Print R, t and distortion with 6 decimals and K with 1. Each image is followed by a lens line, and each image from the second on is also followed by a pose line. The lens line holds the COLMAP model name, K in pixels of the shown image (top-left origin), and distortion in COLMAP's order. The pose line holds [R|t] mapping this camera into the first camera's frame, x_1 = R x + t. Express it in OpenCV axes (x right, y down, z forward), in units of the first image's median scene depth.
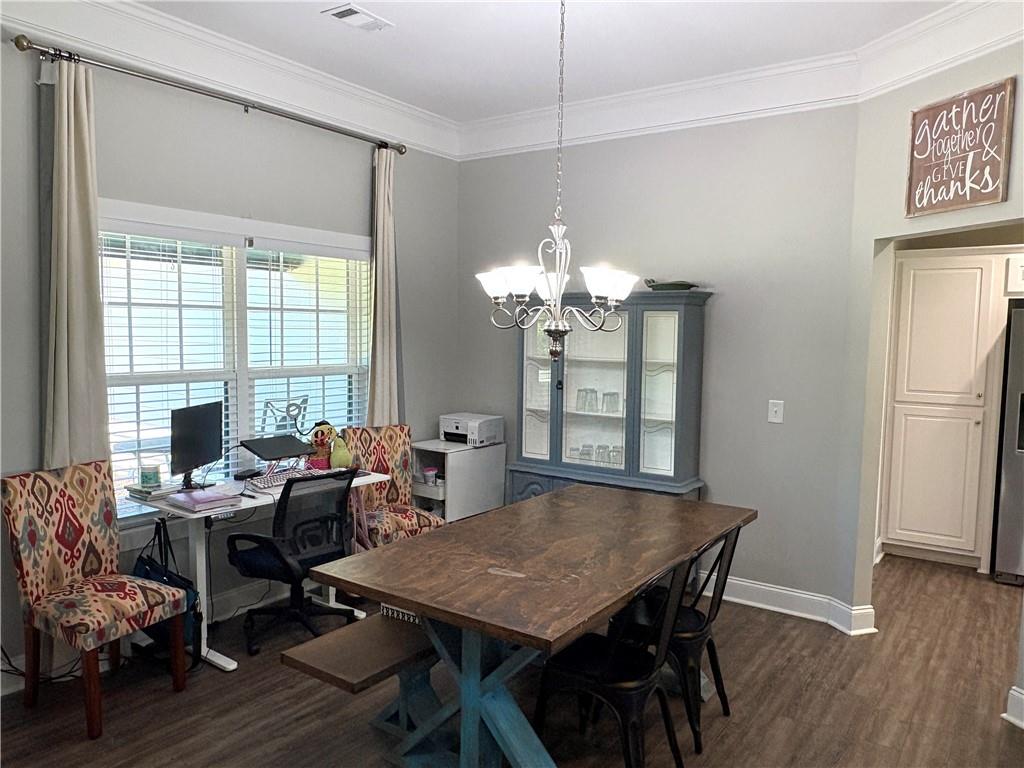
lens RADIAL K [[750.5, 0, 510.5], [0, 750.5, 385.3], [0, 0, 1]] dist [0.003434, 0.003404]
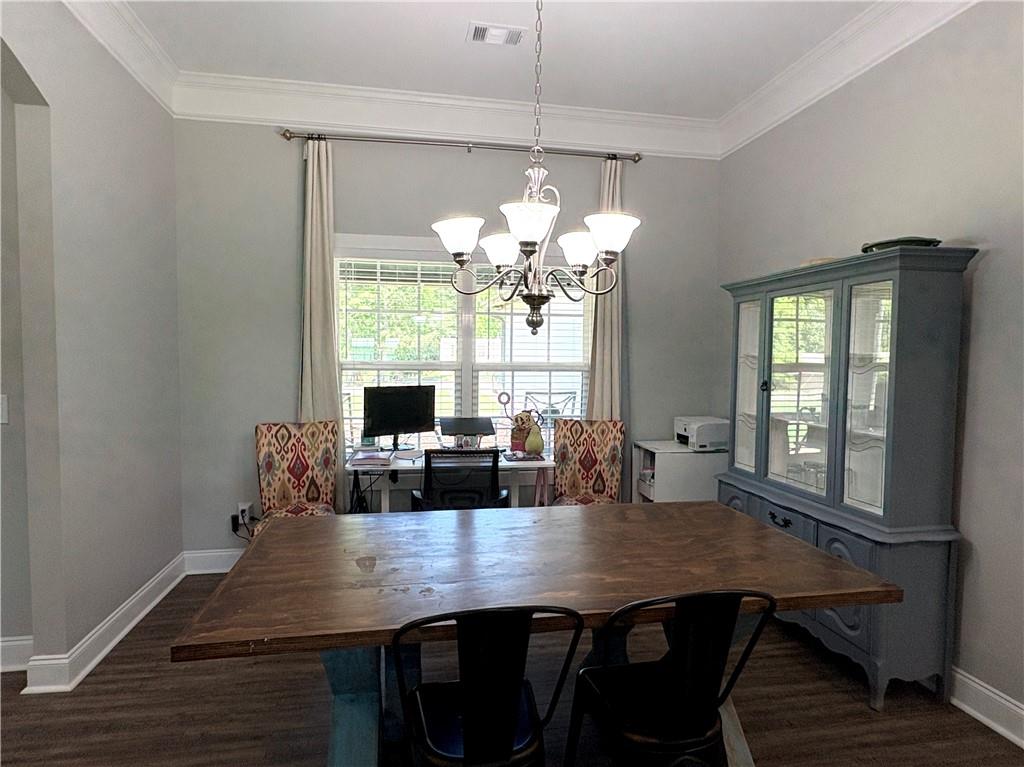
lens RADIAL K [[568.4, 0, 509.6], [0, 568.4, 387.0], [0, 0, 1]] dist [-0.003433, 0.002878]
pose [[0.714583, 0.030486, -0.698886, 0.340218], [-0.051497, 0.998632, -0.009092, 0.023739], [0.697653, 0.042487, 0.715175, 0.377611]]
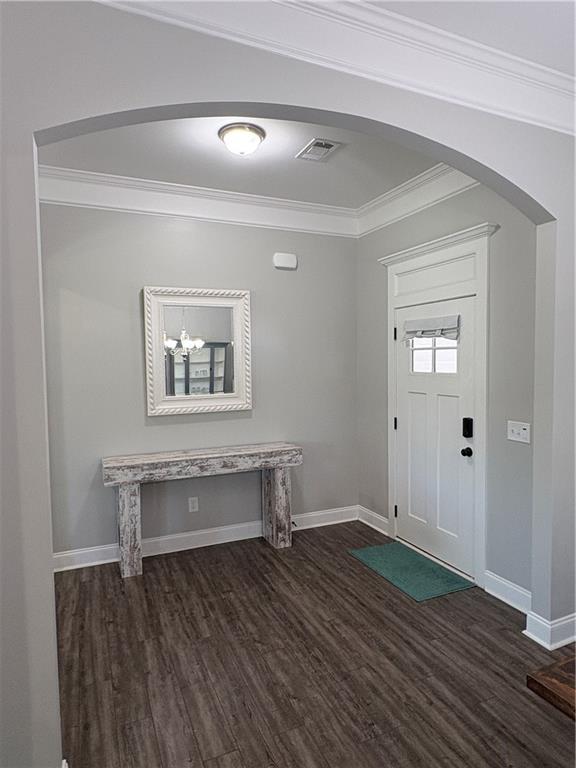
lens RADIAL K [[467.8, 0, 285.9], [0, 467.8, 382.3], [0, 0, 1]] dist [0.000705, -0.000922]
pose [[-0.517214, 0.031273, -0.855285, 0.349958], [-0.058782, 0.995674, 0.071953, -0.037122], [0.853835, 0.087491, -0.513138, 0.474757]]
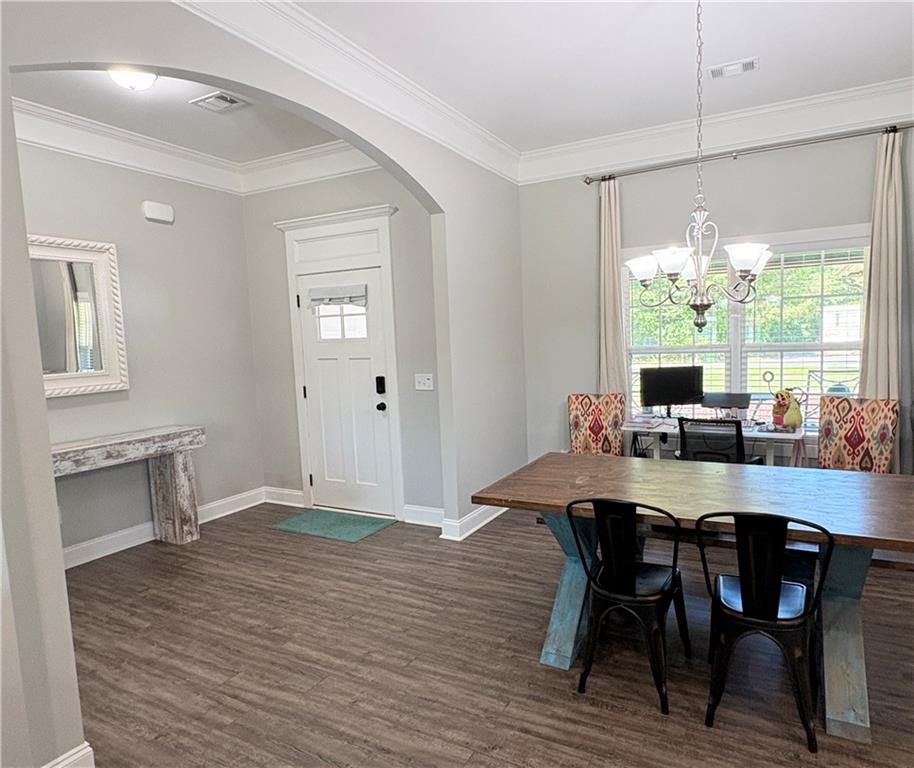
lens RADIAL K [[566.5, 0, 509.5], [0, 566.5, 386.3], [0, 0, 1]] dist [-0.000229, 0.001519]
pose [[0.154510, 0.068169, -0.985637, 0.617496], [-0.035270, 0.997362, 0.063451, 0.003710], [0.987361, 0.024960, 0.156507, 0.411227]]
